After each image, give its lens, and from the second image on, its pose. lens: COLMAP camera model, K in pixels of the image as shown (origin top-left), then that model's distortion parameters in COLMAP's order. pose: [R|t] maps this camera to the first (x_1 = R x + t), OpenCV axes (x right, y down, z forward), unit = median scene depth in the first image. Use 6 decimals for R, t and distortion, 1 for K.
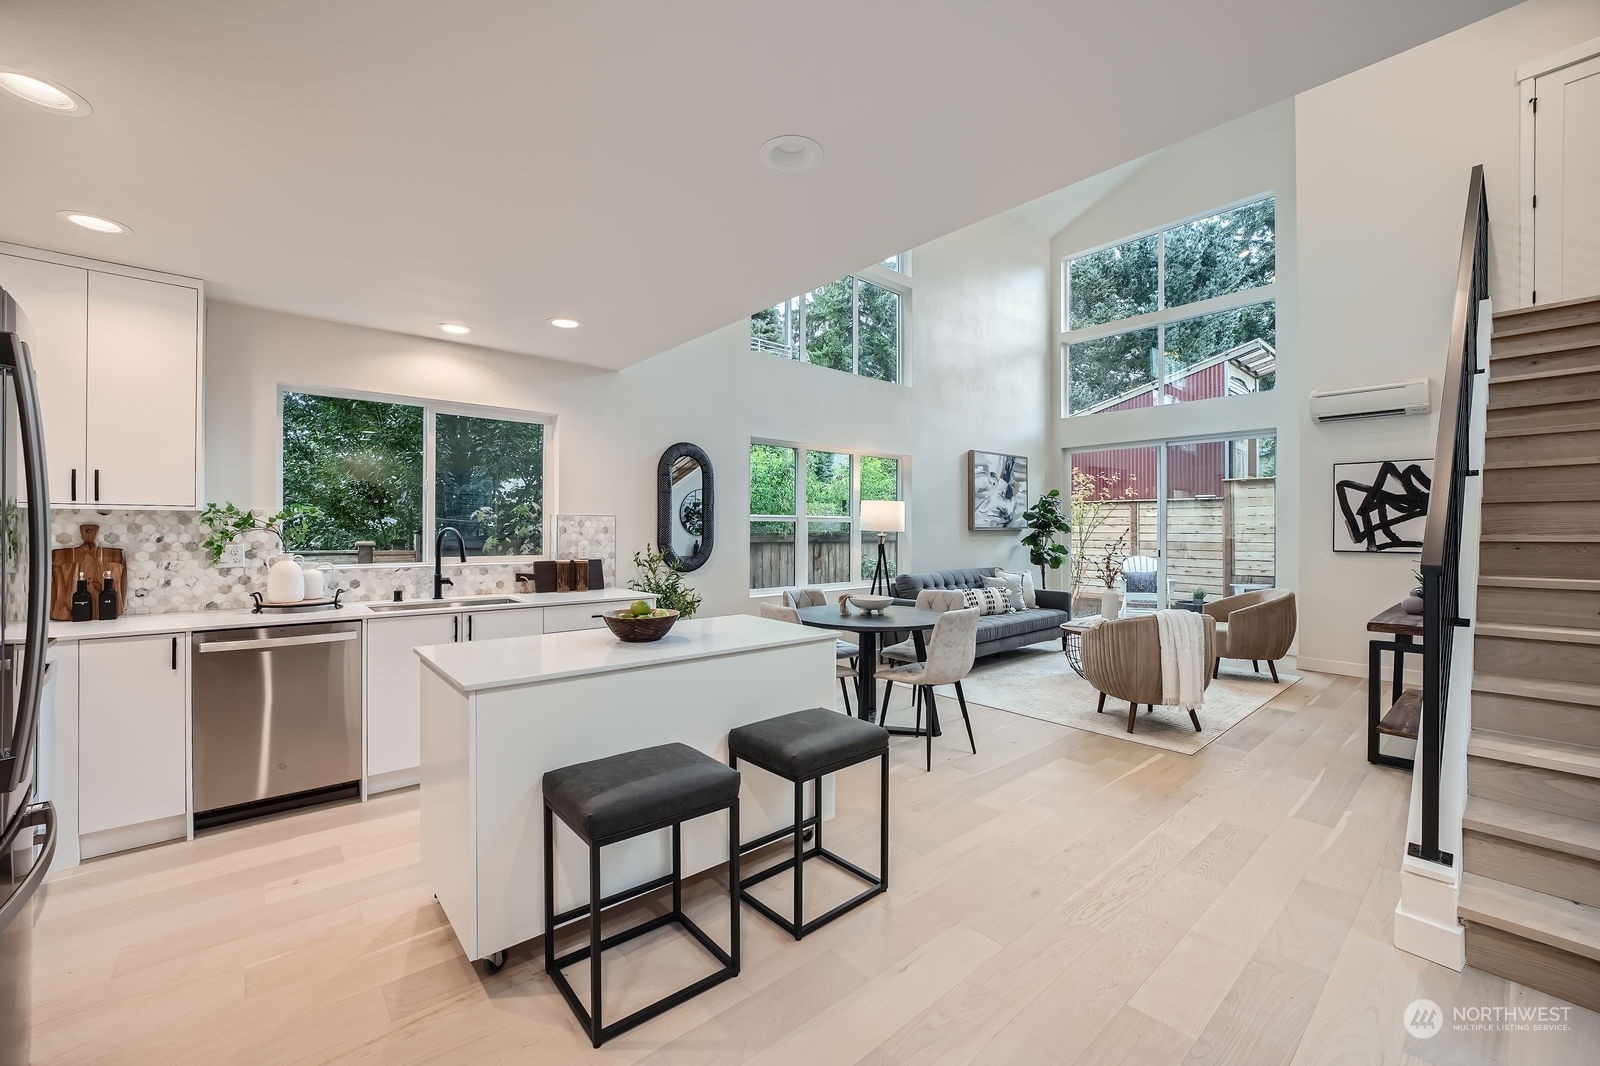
lens RADIAL K [[645.9, 0, 795.6], [0, 645.9, 531.3], [0, 0, 1]] dist [-0.027777, 0.005741]
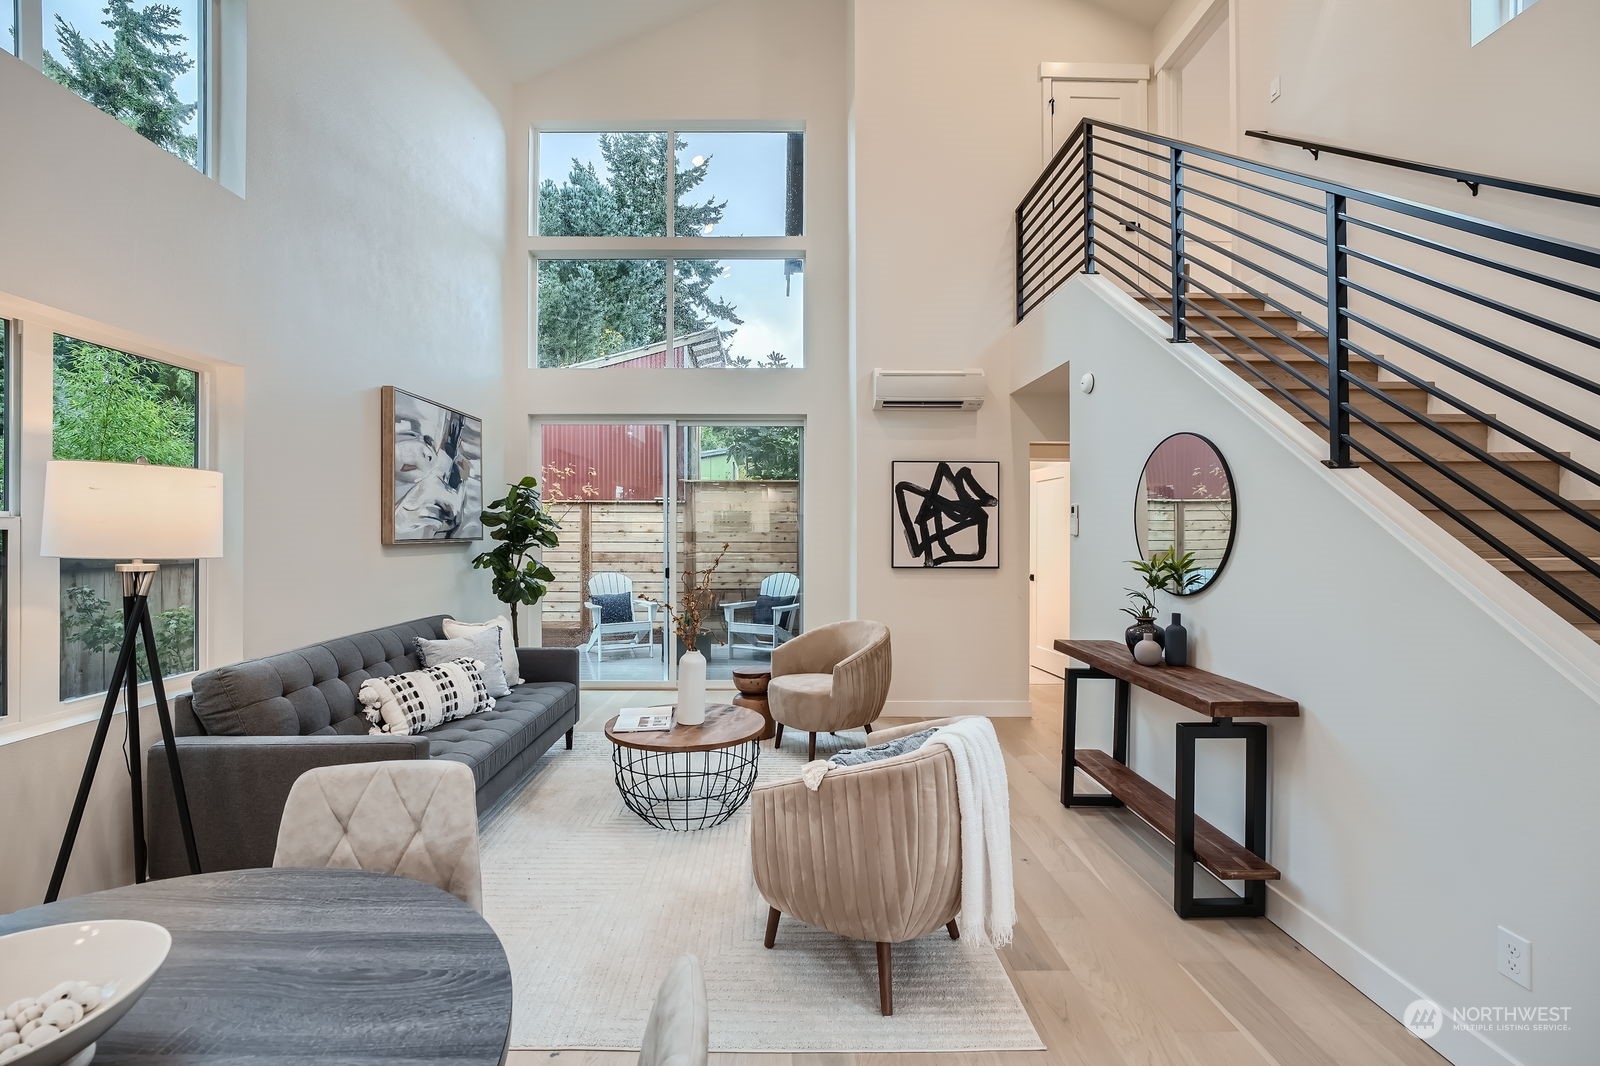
lens RADIAL K [[684.9, 0, 787.6], [0, 684.9, 535.3], [0, 0, 1]] dist [-0.016657, -0.000003]
pose [[0.645997, -0.002151, 0.763337, 0.089154], [0.002835, 0.999996, 0.000418, -0.011168], [-0.763335, 0.001894, 0.646000, 0.545825]]
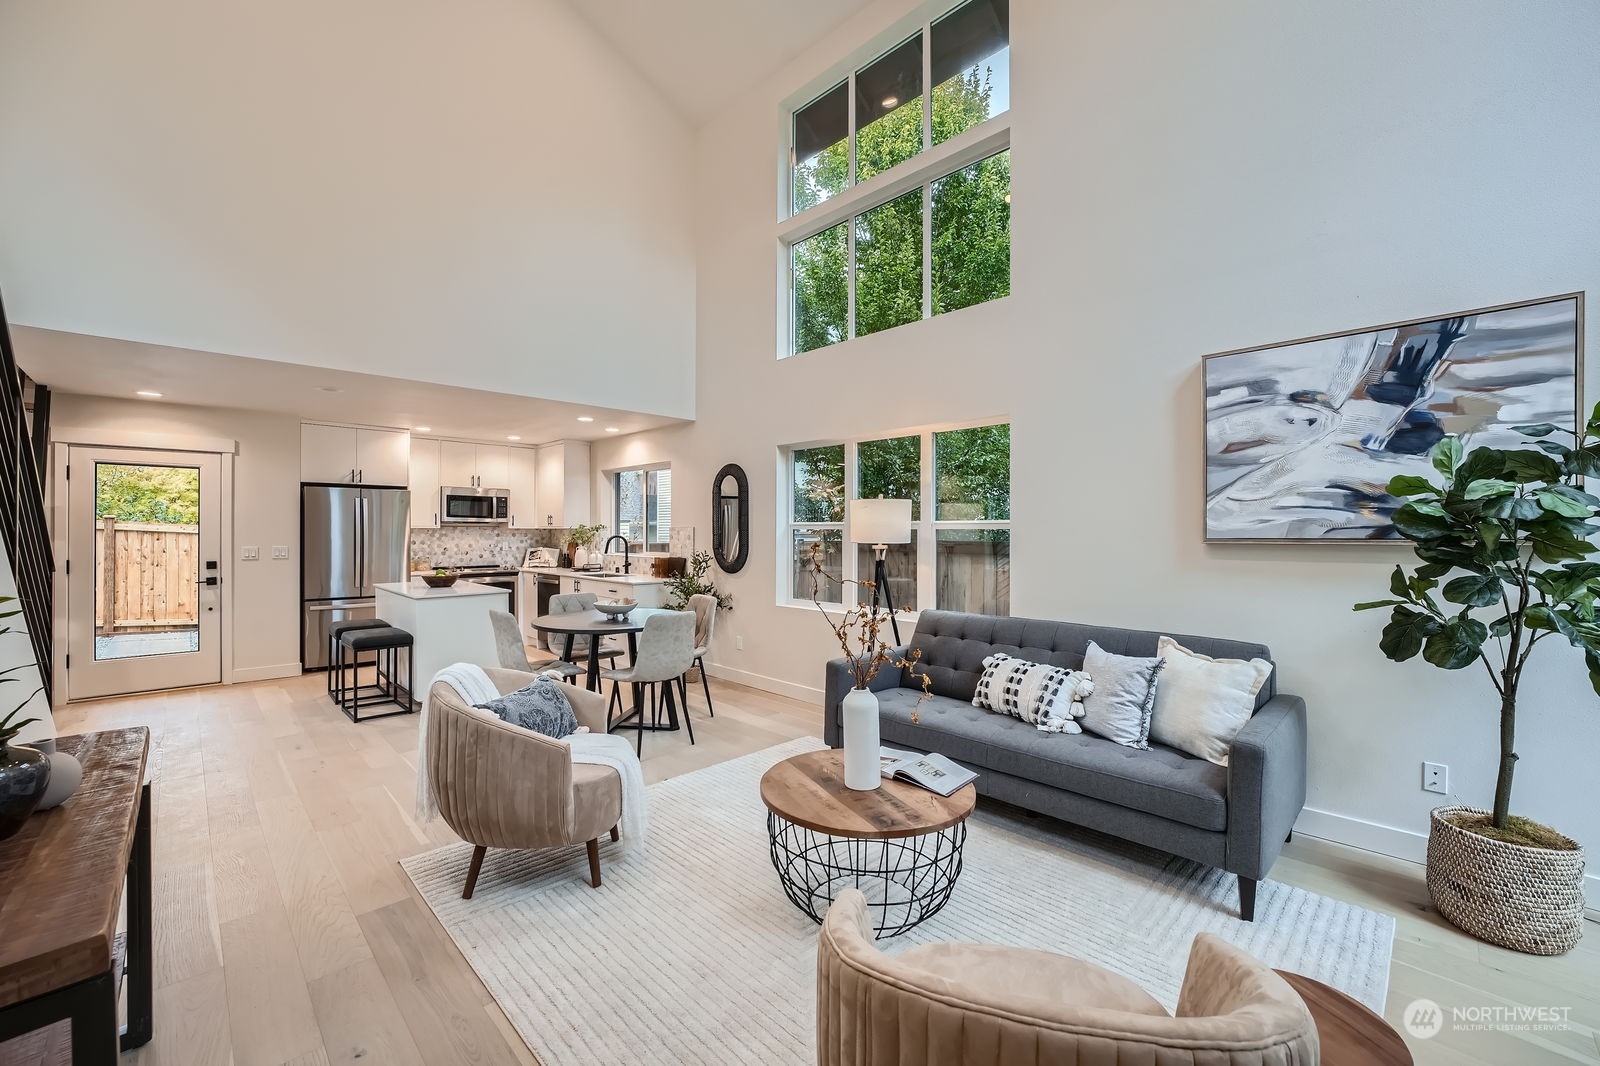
lens RADIAL K [[647.0, 0, 795.6], [0, 647.0, 531.6], [0, 0, 1]] dist [-0.019295, 0.000571]
pose [[0.053446, -0.000898, -0.998570, 0.891337], [-0.004596, 0.999989, -0.001145, -0.010878], [0.998560, 0.004650, 0.053441, 0.923768]]
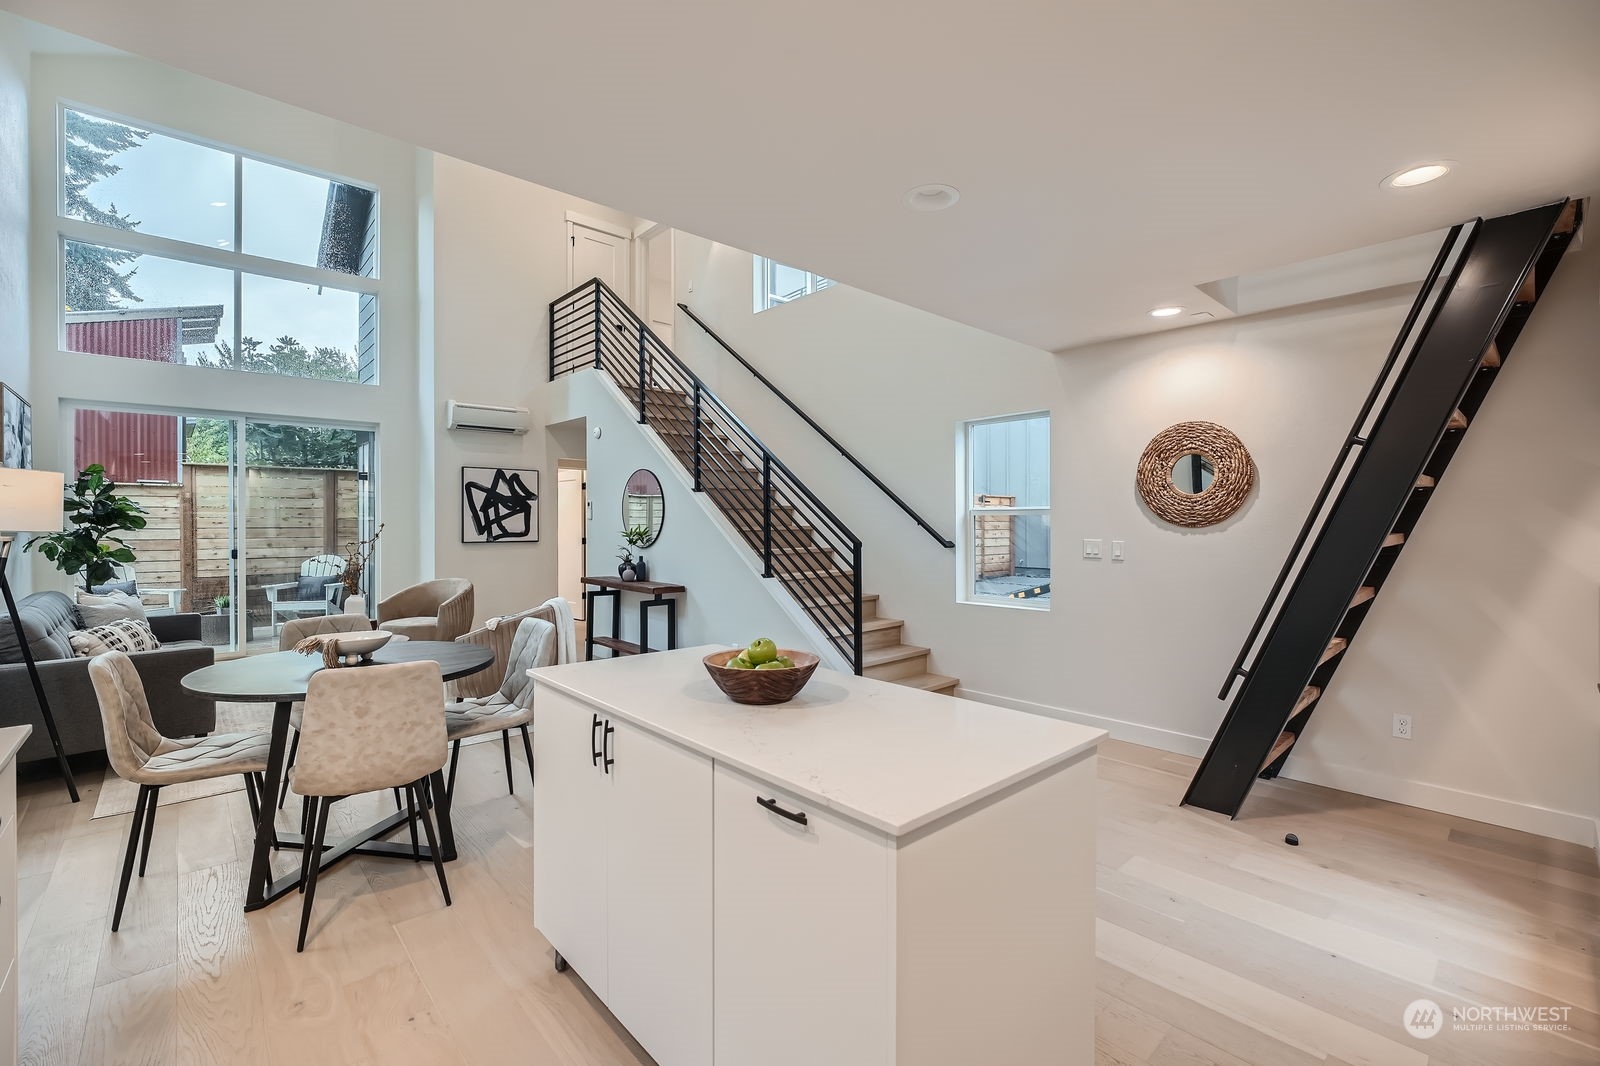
lens RADIAL K [[692.0, 0, 797.3], [0, 692.0, 524.0], [0, 0, 1]] dist [-0.021220, 0.006426]
pose [[-0.019760, -0.005355, 0.999790, -0.417506], [0.004571, 0.999975, 0.005446, -0.006372], [-0.999794, 0.004678, -0.019735, 0.430160]]
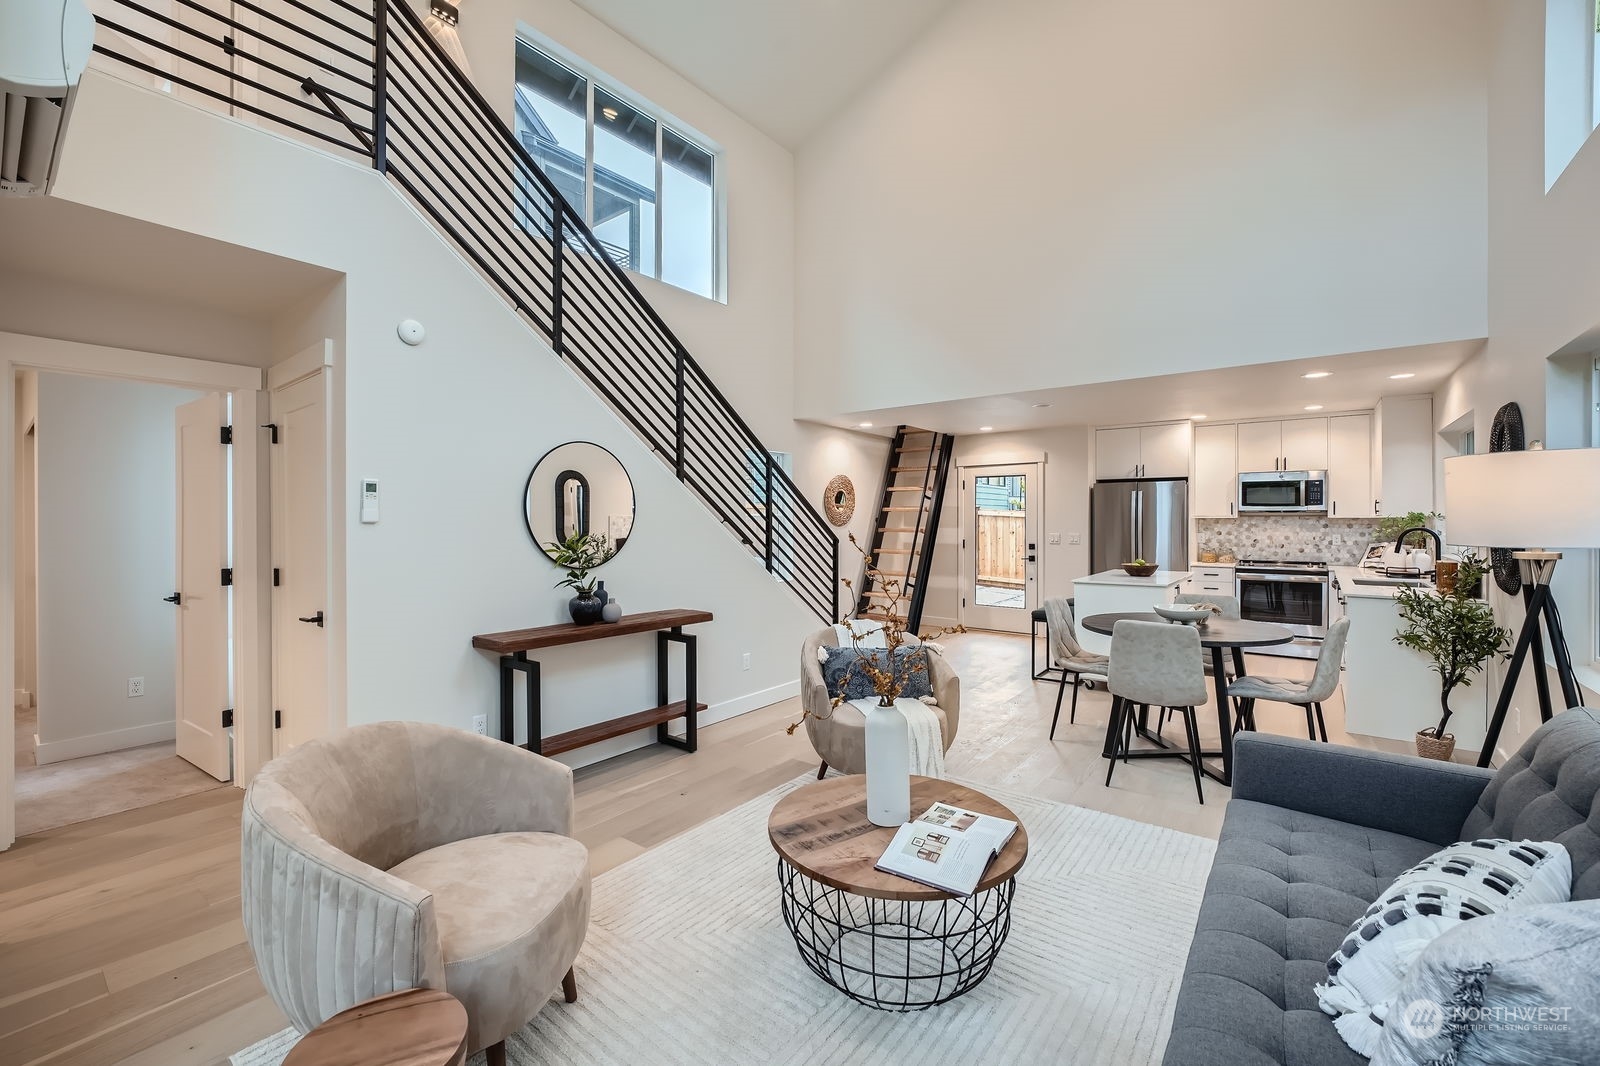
lens RADIAL K [[656.0, 0, 797.9], [0, 656.0, 524.1], [0, 0, 1]] dist [-0.018844, 0.000327]
pose [[-0.981934, 0.000092, -0.189222, 0.598676], [-0.001363, 0.999971, 0.007559, -0.012840], [0.189217, 0.007680, -0.981905, 1.325485]]
